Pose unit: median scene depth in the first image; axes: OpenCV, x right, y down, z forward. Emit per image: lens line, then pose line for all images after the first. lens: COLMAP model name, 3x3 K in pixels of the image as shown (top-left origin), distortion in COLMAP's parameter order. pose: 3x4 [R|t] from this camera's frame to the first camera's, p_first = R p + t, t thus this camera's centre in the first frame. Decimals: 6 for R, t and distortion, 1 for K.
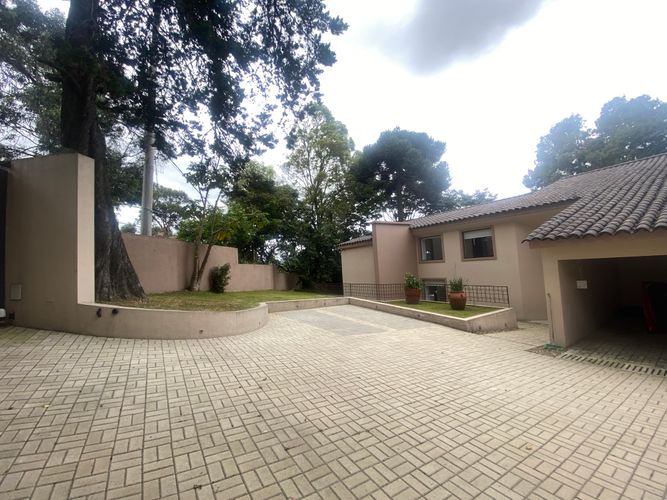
lens RADIAL K [[267.0, 0, 328.7], [0, 267.0, 252.1], [0, 0, 1]] dist [0.002065, -0.014293]
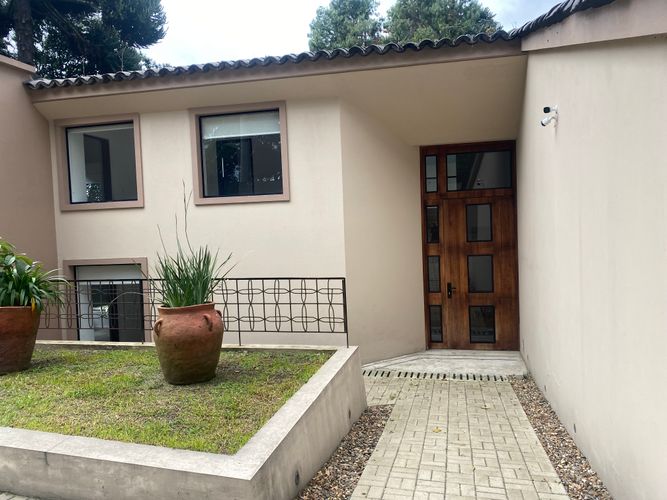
lens RADIAL K [[504.9, 0, 333.5], [0, 504.9, 250.0], [0, 0, 1]] dist [-0.001540, 0.000017]
pose [[0.716283, 0.000256, 0.697810, 0.303251], [-0.045330, 0.997905, 0.046163, 0.083871], [-0.696337, -0.064698, 0.714793, 0.698798]]
